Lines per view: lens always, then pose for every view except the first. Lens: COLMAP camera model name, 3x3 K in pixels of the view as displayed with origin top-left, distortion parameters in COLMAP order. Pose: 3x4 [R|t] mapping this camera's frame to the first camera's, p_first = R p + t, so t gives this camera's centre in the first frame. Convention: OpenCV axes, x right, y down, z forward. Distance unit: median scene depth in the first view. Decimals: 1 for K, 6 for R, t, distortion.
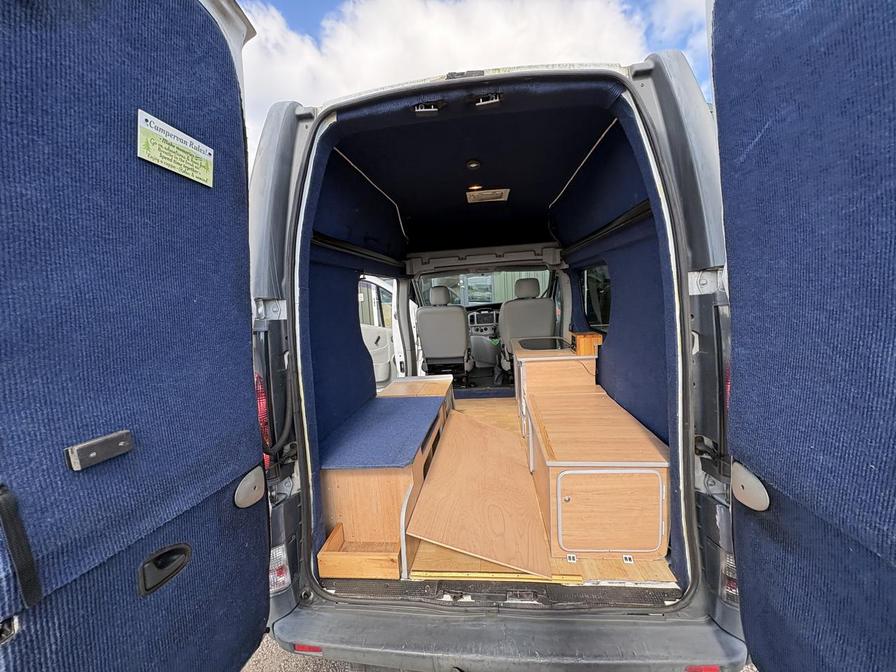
lens RADIAL K [[356.4, 0, 448.2], [0, 356.4, 336.9], [0, 0, 1]] dist [0.000569, -0.000018]
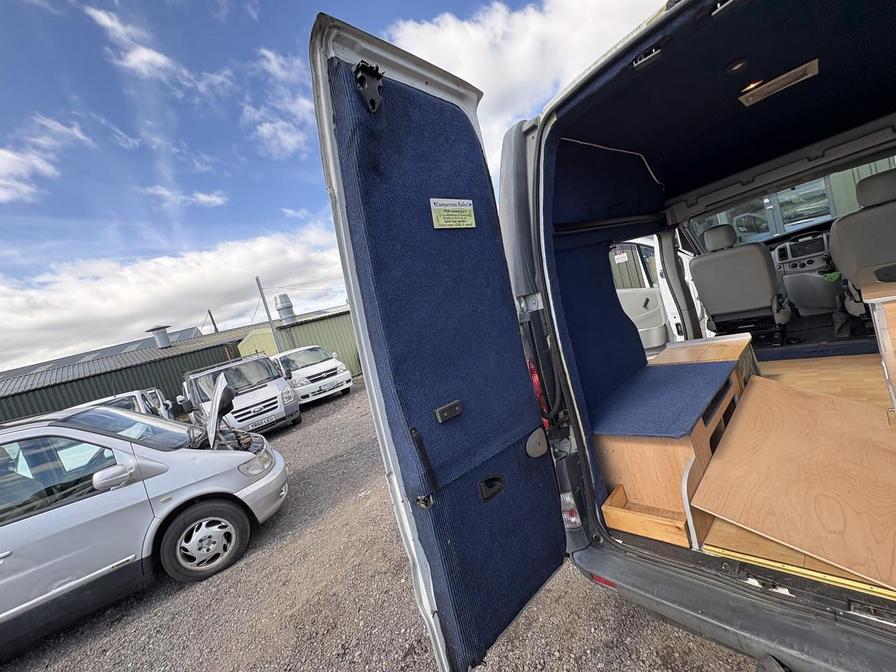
lens RADIAL K [[356.4, 0, 448.2], [0, 356.4, 336.9], [0, 0, 1]] dist [0.000569, -0.000018]
pose [[0.738000, -0.107831, -0.666130, 0.096956], [0.165560, 0.985912, 0.023827, -0.037591], [0.654176, -0.127869, 0.745455, -0.110525]]
